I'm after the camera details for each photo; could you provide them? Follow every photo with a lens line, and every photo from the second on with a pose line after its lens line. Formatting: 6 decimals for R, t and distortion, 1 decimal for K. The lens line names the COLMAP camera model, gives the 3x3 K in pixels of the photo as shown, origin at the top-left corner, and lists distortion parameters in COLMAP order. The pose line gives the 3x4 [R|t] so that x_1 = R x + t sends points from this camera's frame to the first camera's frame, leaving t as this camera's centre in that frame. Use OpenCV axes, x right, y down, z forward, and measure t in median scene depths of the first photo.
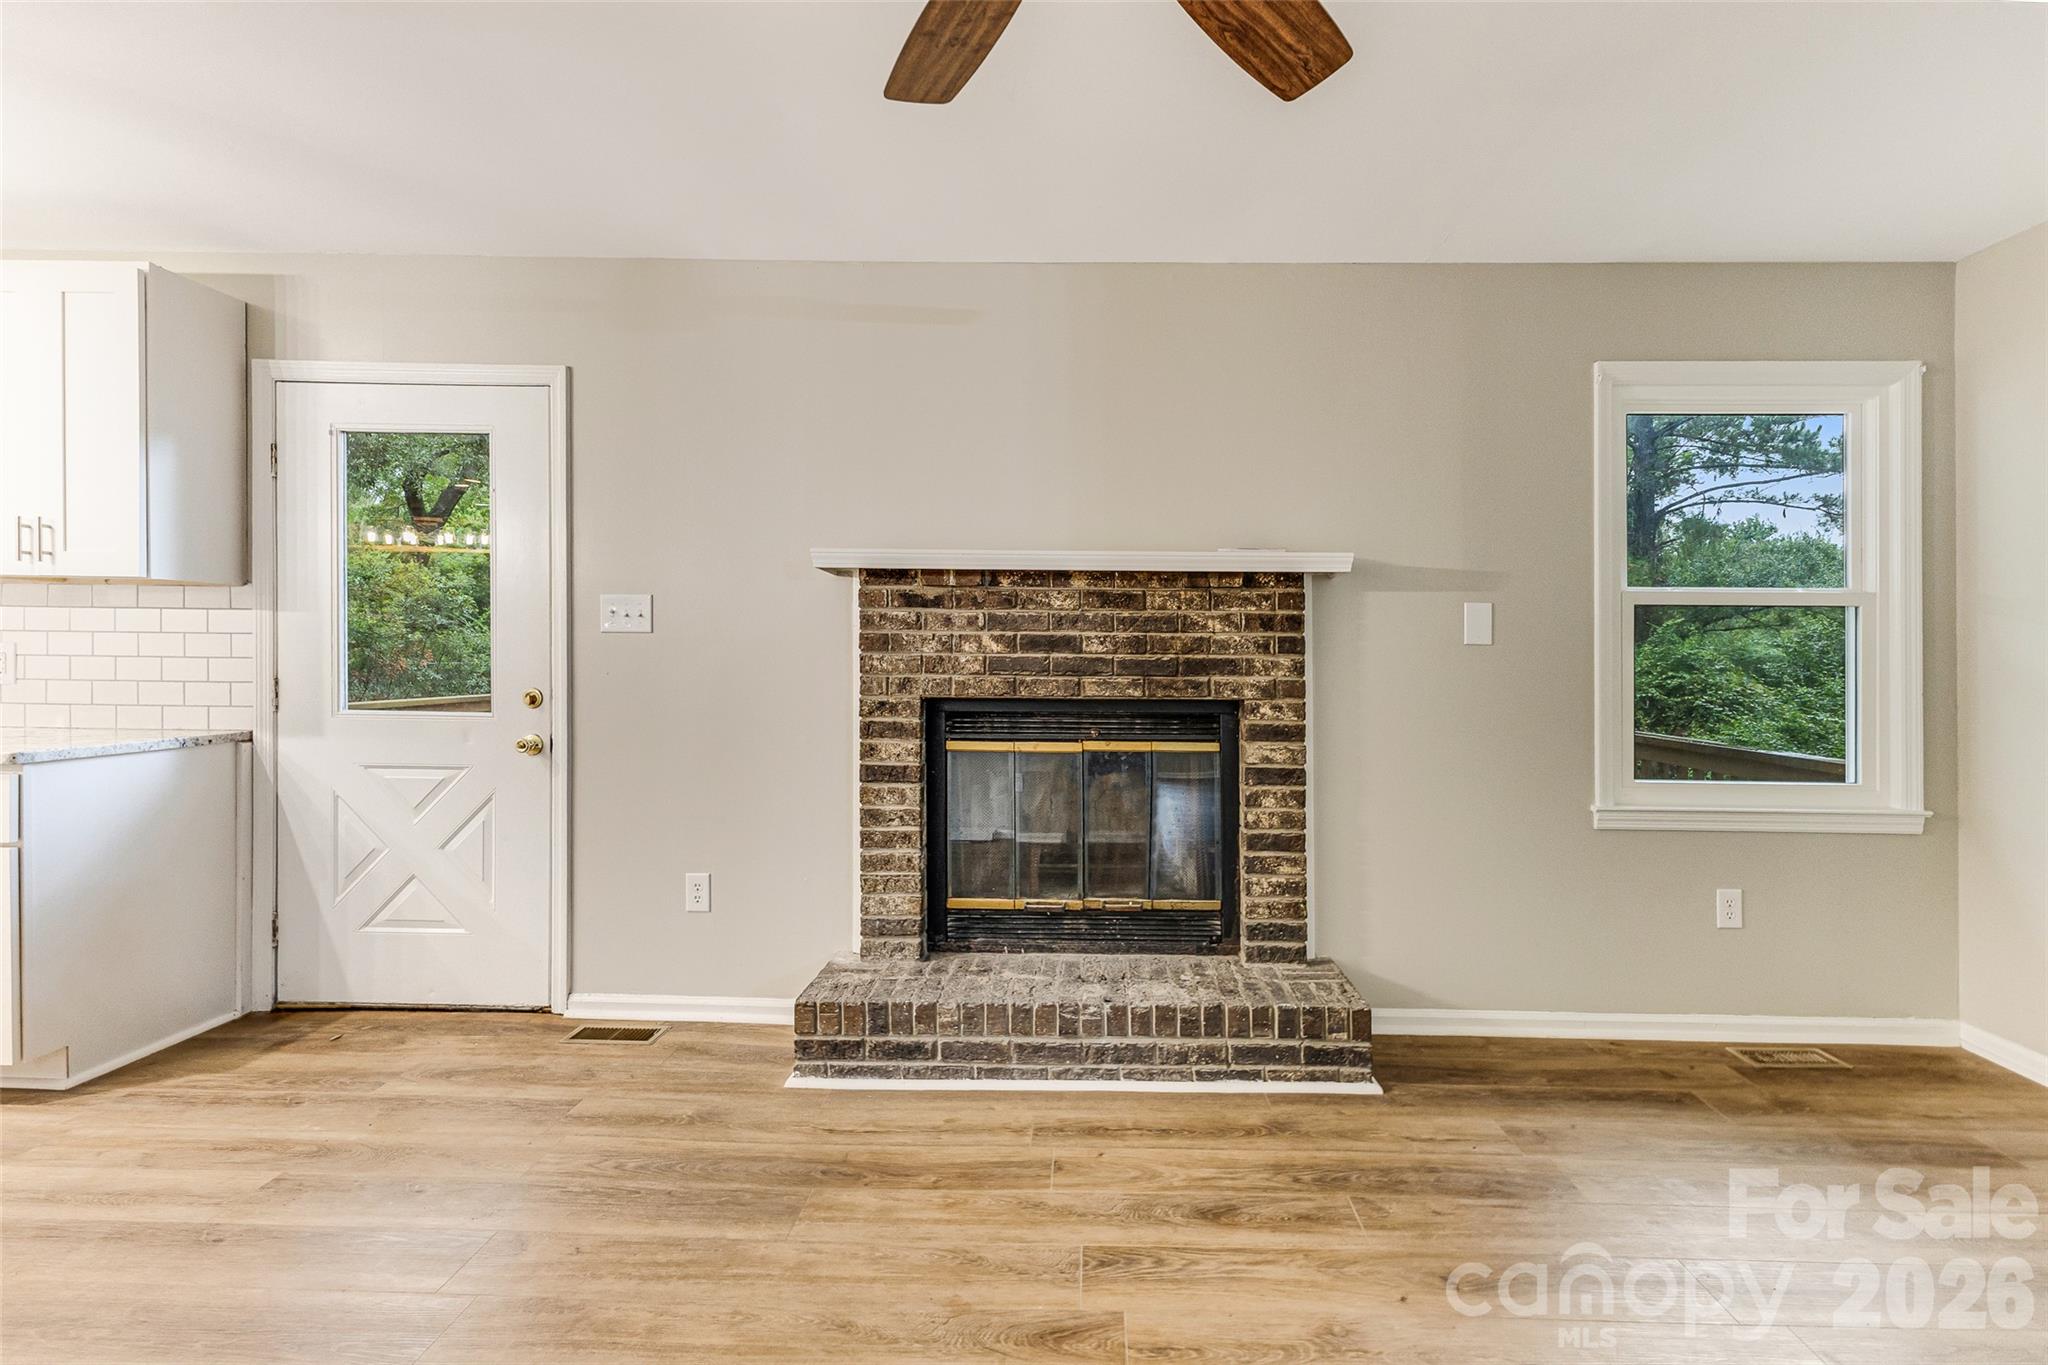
lens RADIAL K [[884.4, 0, 1038.9], [0, 884.4, 664.7], [0, 0, 1]] dist [0.007712, -0.002377]
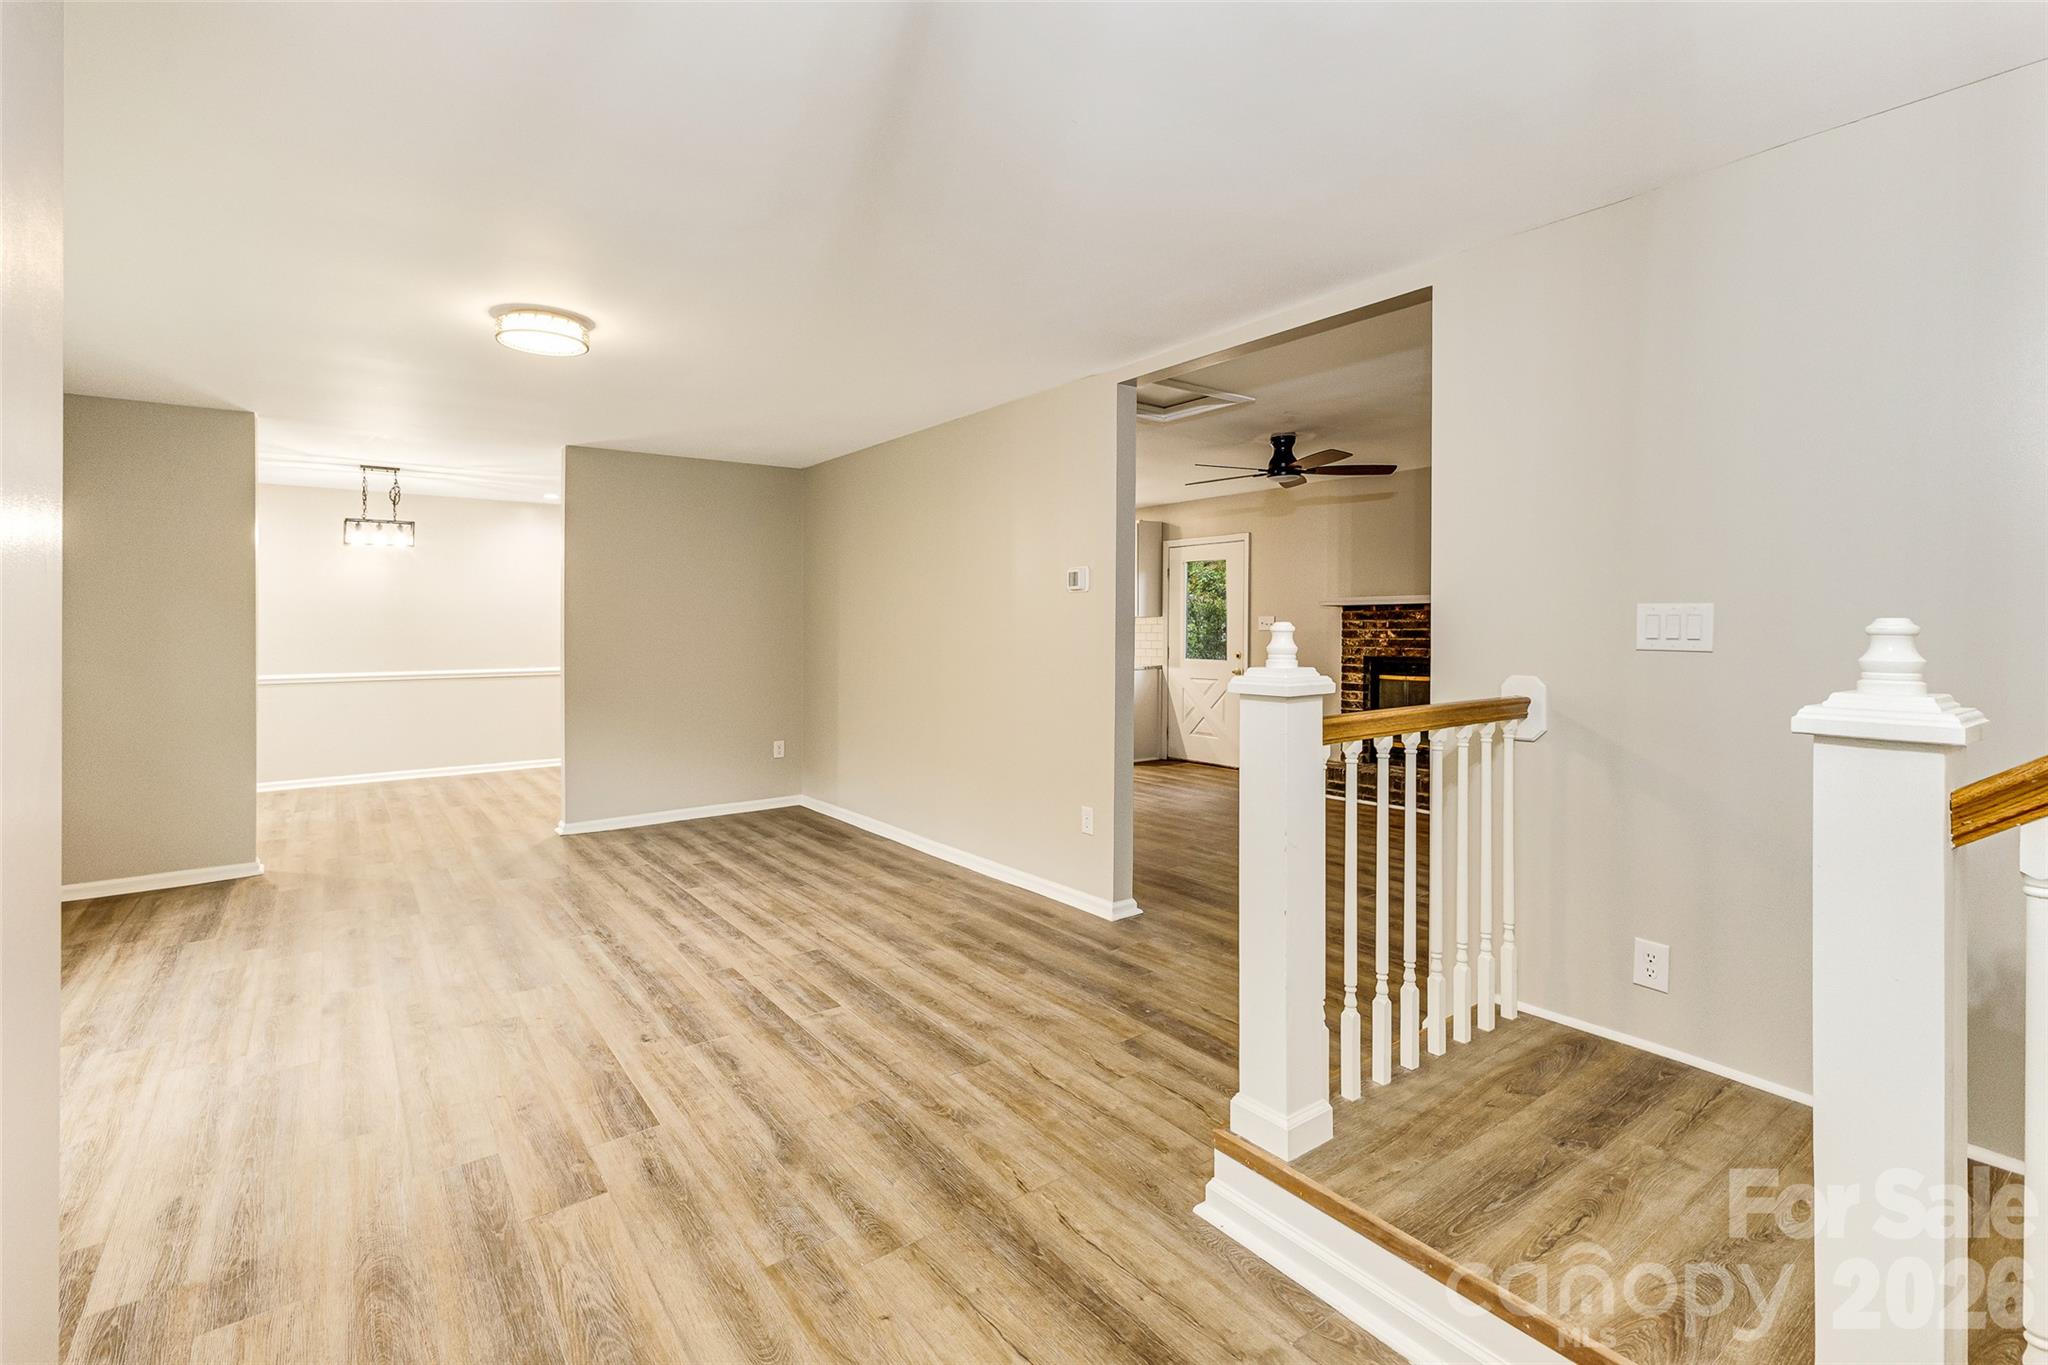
lens RADIAL K [[884.4, 0, 1046.8], [0, 884.4, 636.8], [0, 0, 1]] dist [0.007712, -0.002377]
pose [[0.645719, -0.003698, -0.763566, 1.174092], [-0.004132, 0.999957, -0.008337, 0.006807], [0.763564, 0.008538, 0.645676, -1.258563]]
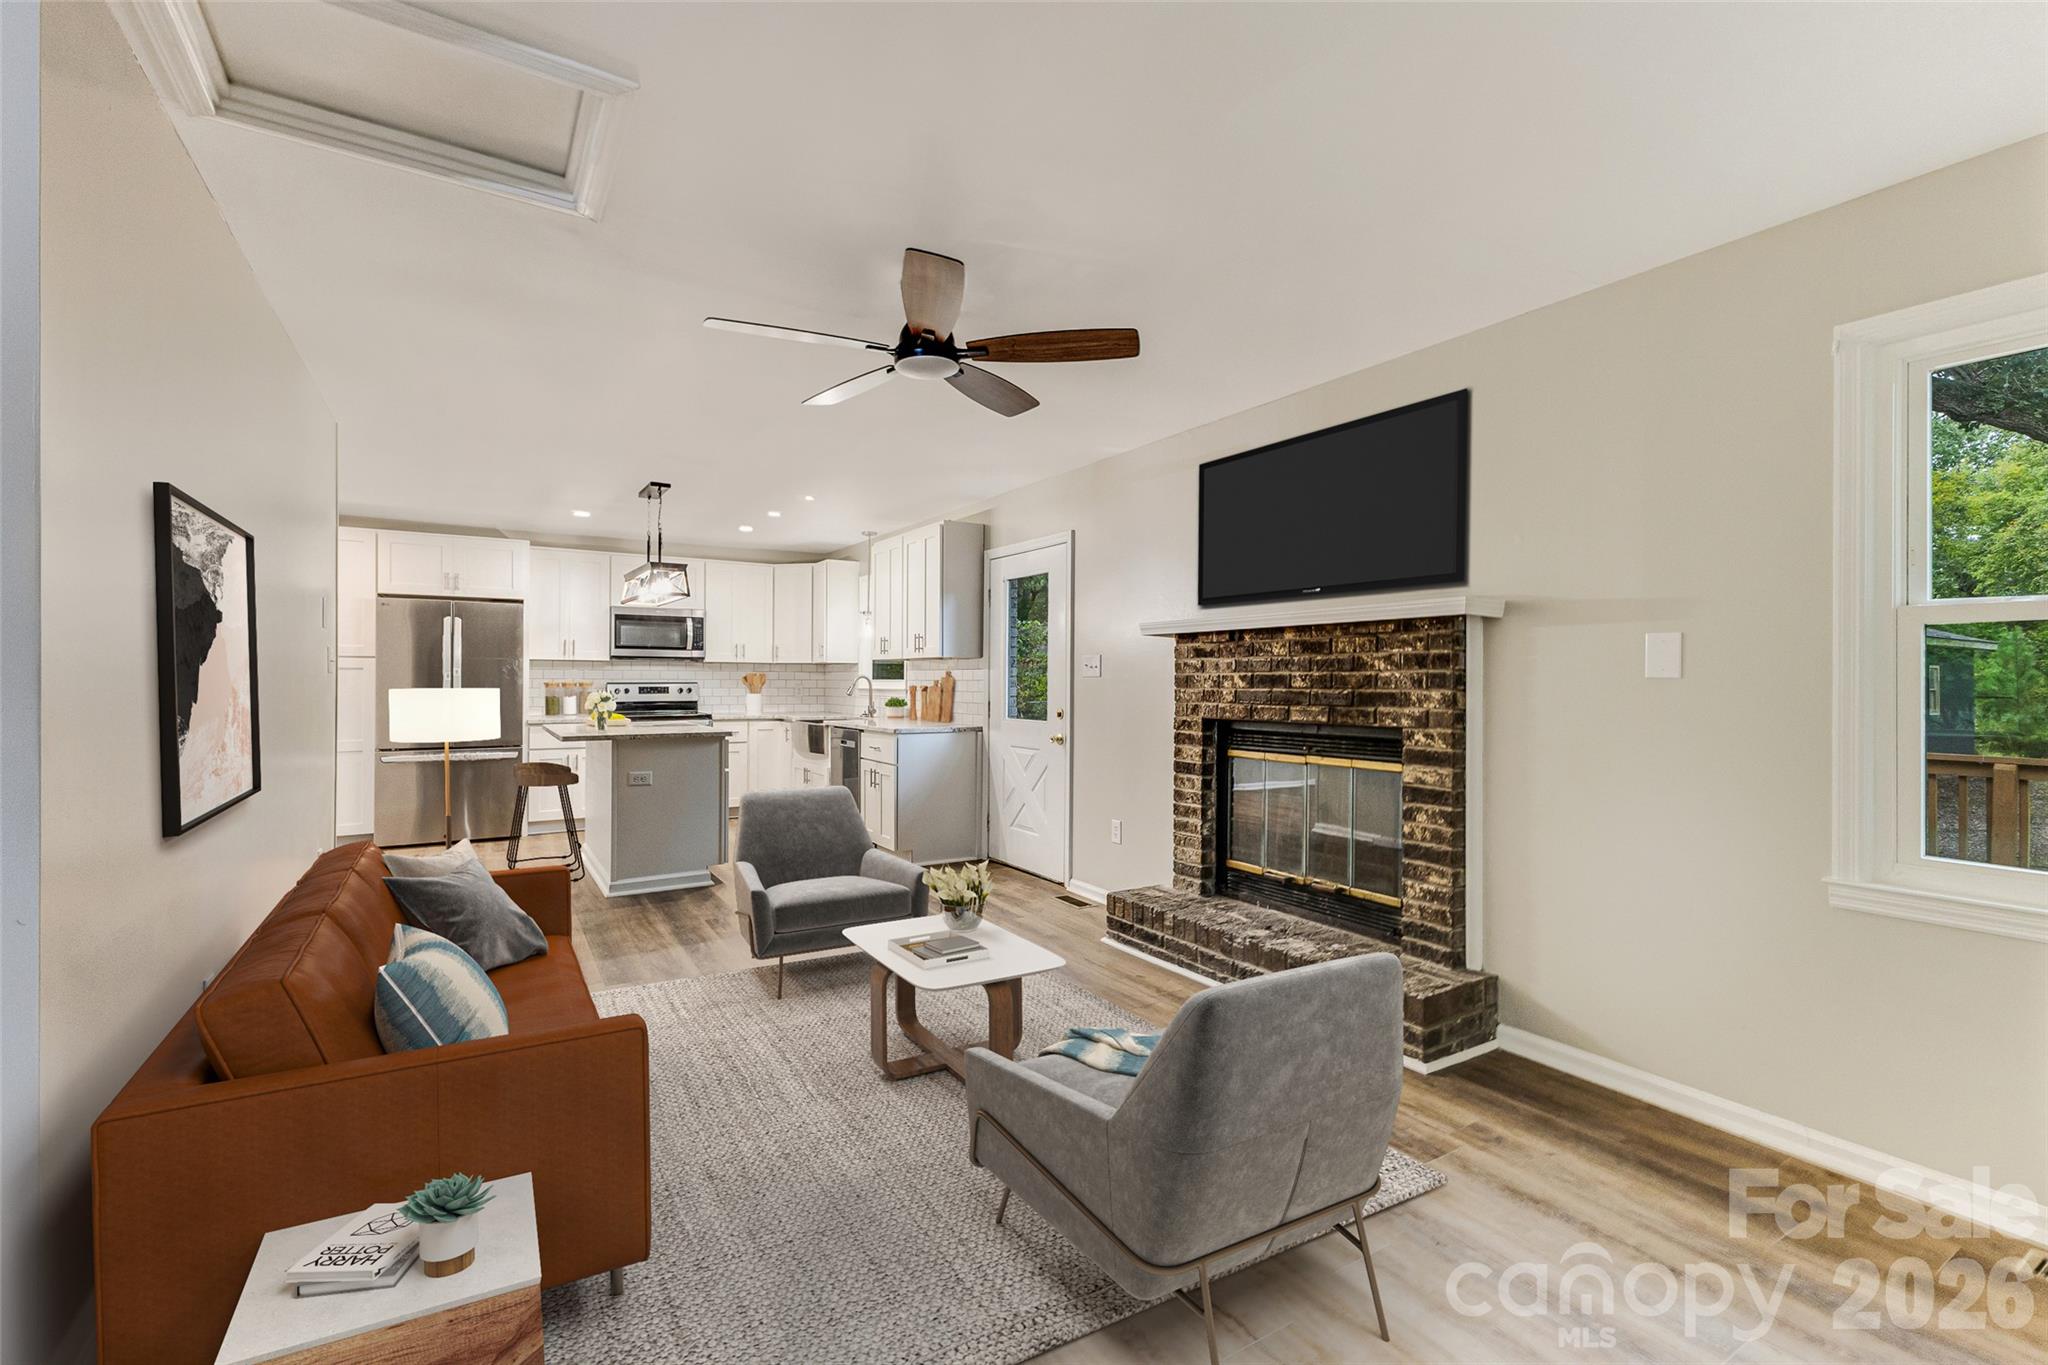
lens RADIAL K [[884.4, 0, 1011.0], [0, 884.4, 674.3], [0, 0, 1]] dist [0.007712, -0.002377]
pose [[0.530603, -0.015973, -0.847470, 0.953379], [0.000775, 0.999831, -0.018359, -0.009703], [0.847620, 0.009084, 0.530526, -0.058710]]
